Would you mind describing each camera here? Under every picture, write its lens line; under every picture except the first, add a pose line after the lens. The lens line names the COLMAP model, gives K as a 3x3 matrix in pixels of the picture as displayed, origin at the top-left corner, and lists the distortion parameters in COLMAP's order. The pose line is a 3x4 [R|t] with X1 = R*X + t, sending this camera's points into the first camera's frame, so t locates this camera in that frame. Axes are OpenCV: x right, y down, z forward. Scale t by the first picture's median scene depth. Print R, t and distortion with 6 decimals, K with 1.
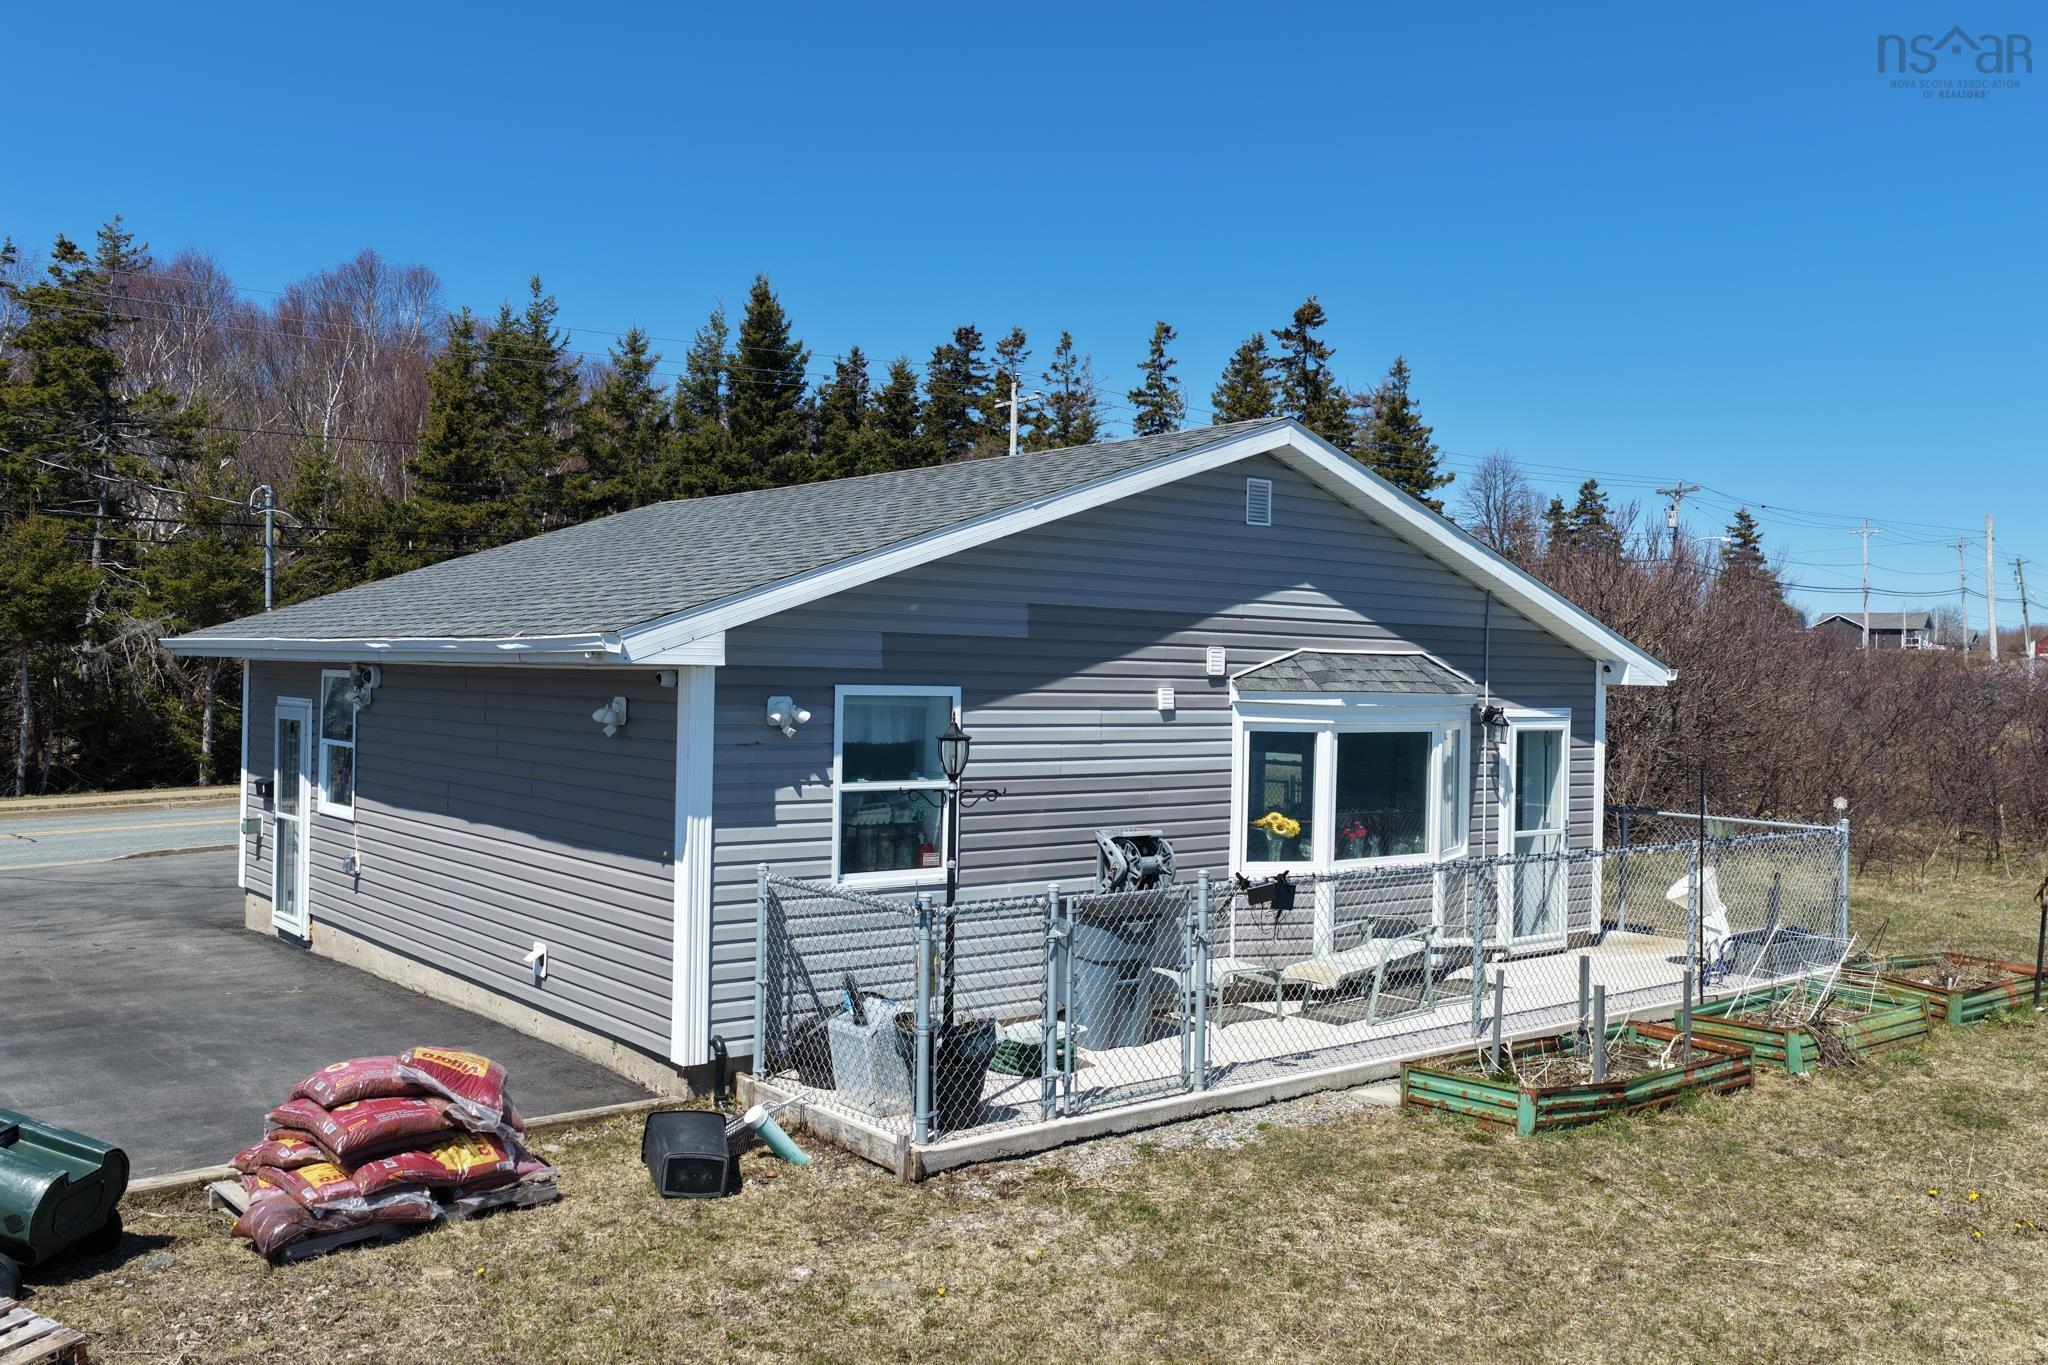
lens RADIAL K [[1699.0, 0, 1028.2], [0, 1699.0, 678.5], [0, 0, 1]] dist [-0.022189, 0.044861]
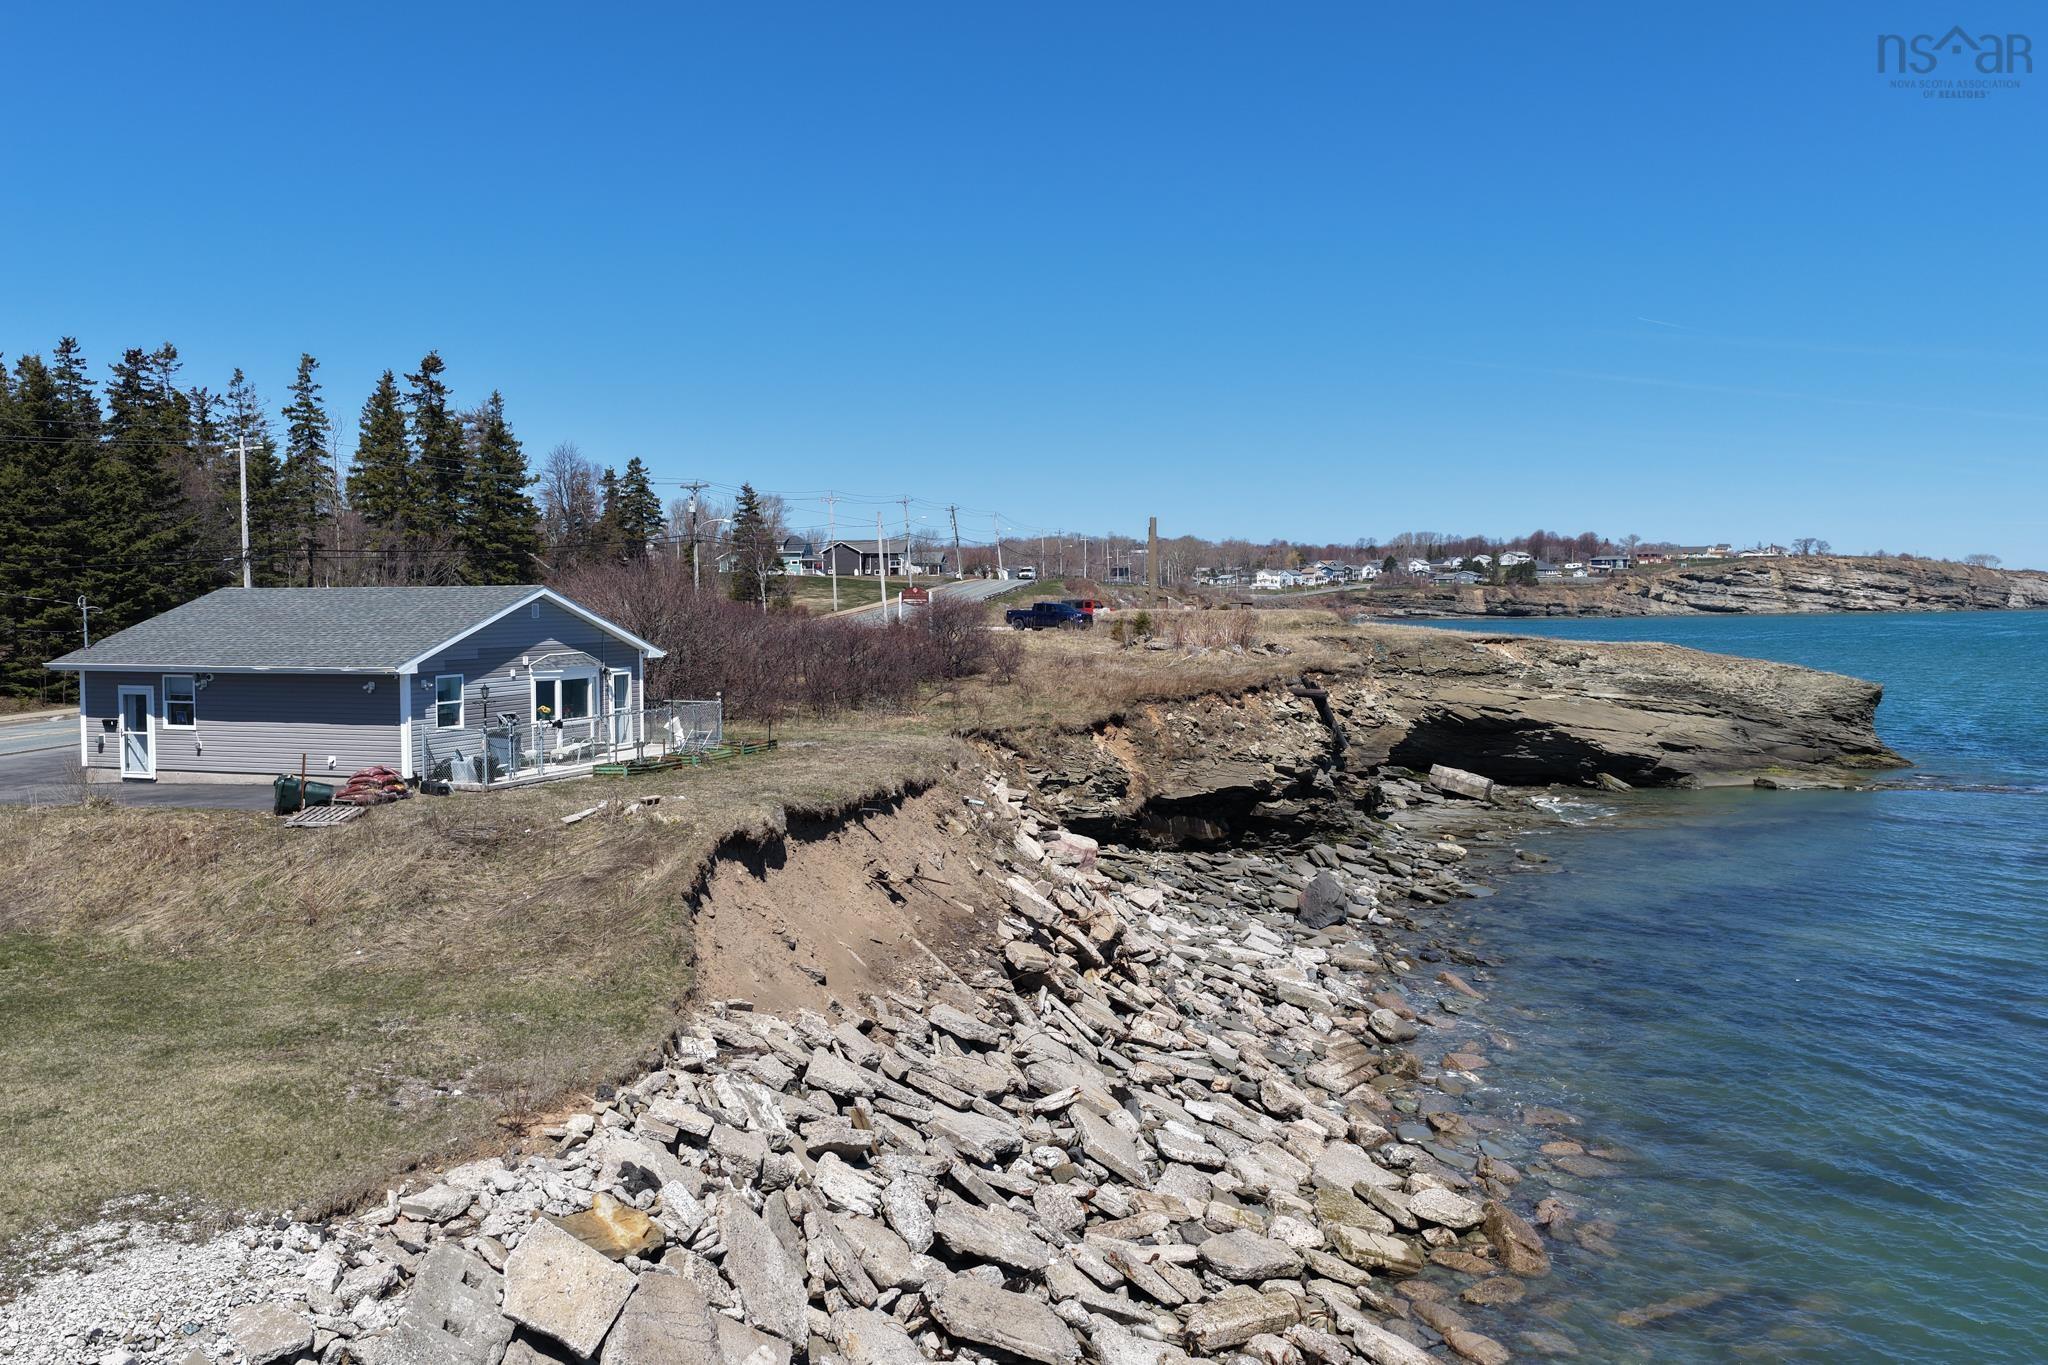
lens RADIAL K [[1697.8, 0, 1024.0], [0, 1697.8, 682.5], [0, 0, 1]] dist [-0.007600, 0.037178]
pose [[0.857249, -0.051730, 0.512298, -0.700461], [0.024801, 0.997934, 0.059268, -0.130117], [-0.514305, -0.038102, 0.856760, -2.168196]]
